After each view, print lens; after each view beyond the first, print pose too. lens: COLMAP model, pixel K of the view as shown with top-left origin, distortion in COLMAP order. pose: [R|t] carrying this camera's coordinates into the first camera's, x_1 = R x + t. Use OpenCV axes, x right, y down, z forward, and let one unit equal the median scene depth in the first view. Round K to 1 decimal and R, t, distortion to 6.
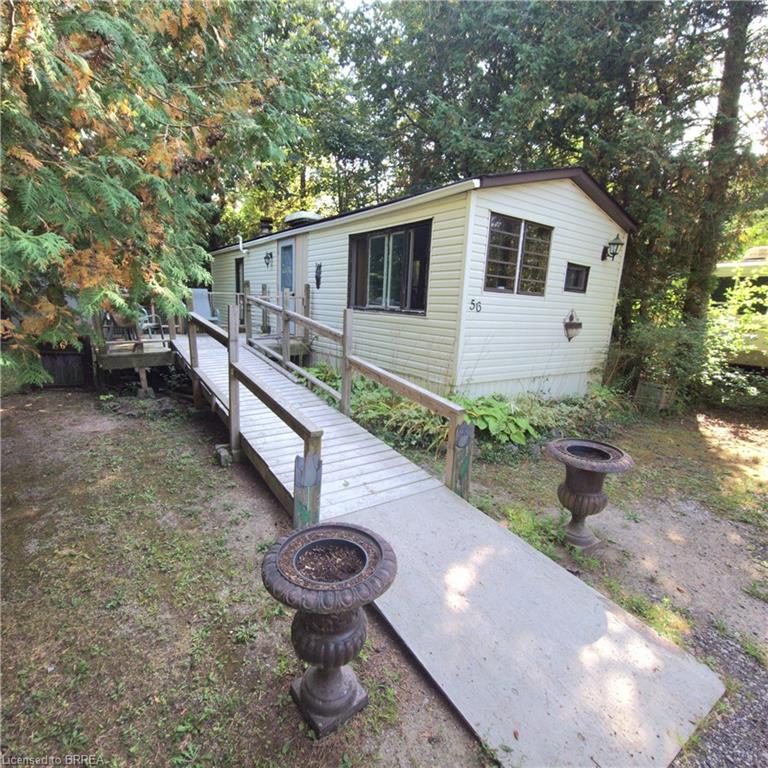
lens RADIAL K [[420.4, 0, 376.0], [0, 420.4, 394.8], [0, 0, 1]] dist [-0.005398, -0.000795]
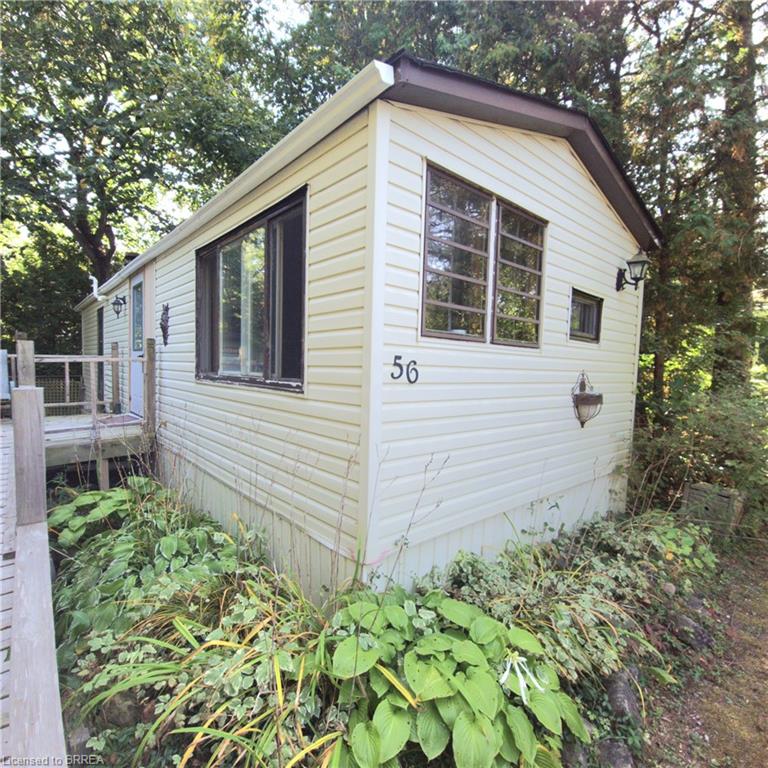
lens RADIAL K [[420.4, 0, 376.0], [0, 420.4, 394.8], [0, 0, 1]] dist [-0.005398, -0.000795]
pose [[0.995018, -0.024287, 0.096687, 0.148523], [0.037794, 0.989369, -0.140430, -0.113997], [-0.092249, 0.143384, 0.985358, 0.522032]]
